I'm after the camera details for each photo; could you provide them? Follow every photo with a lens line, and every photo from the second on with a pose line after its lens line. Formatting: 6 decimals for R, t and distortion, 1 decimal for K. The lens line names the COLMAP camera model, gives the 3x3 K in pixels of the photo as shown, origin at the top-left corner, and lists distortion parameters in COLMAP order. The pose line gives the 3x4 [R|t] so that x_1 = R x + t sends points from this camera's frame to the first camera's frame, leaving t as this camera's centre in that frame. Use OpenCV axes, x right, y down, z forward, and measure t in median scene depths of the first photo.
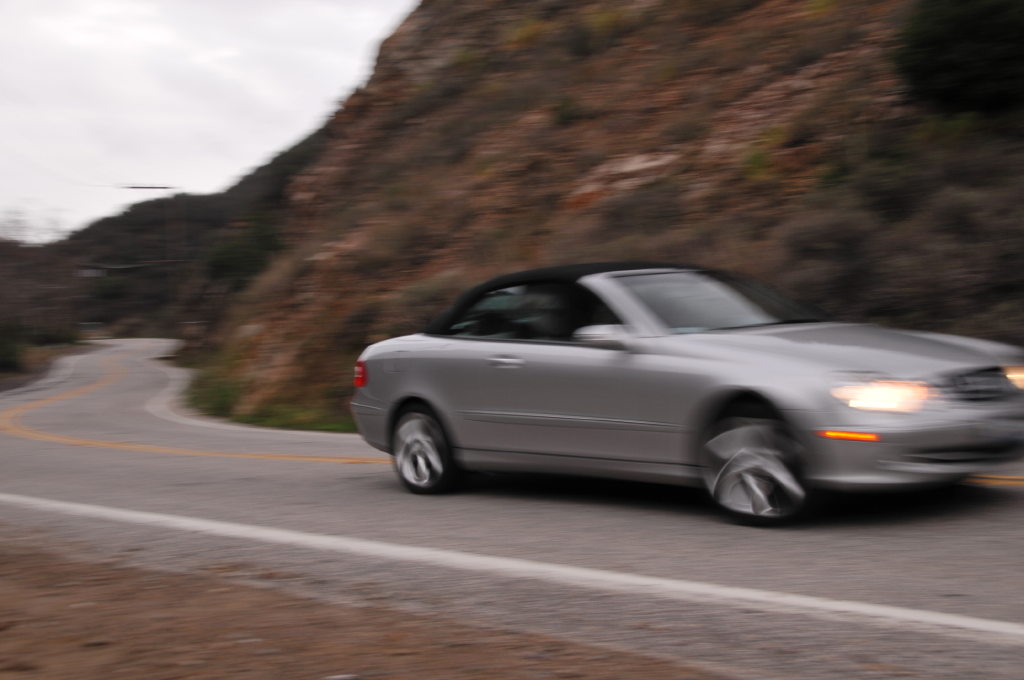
lens RADIAL K [[1340.1, 0, 513.4], [0, 1340.1, 358.3], [0, 0, 1]] dist [0.024793, 0.737919]
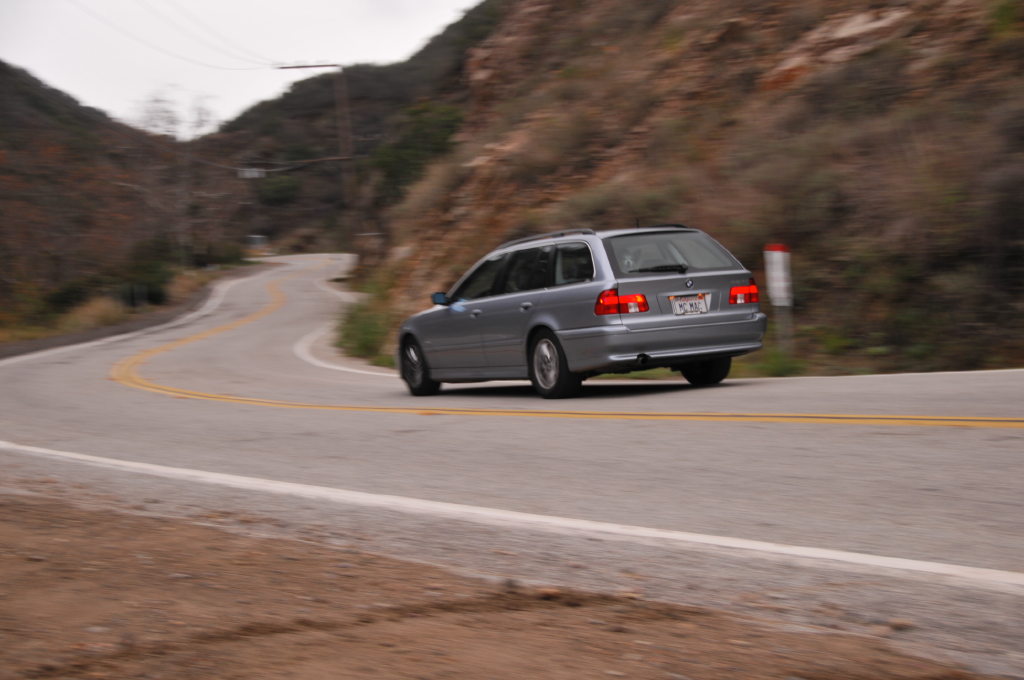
lens RADIAL K [[1793.7, 0, 529.4], [0, 1793.7, 377.8], [0, 0, 1]] dist [0.194609, 1.195719]
pose [[0.986001, -0.025149, -0.164833, 0.070606], [0.035867, 0.997408, 0.062371, -0.011042], [0.162838, -0.067410, 0.984347, -0.105347]]
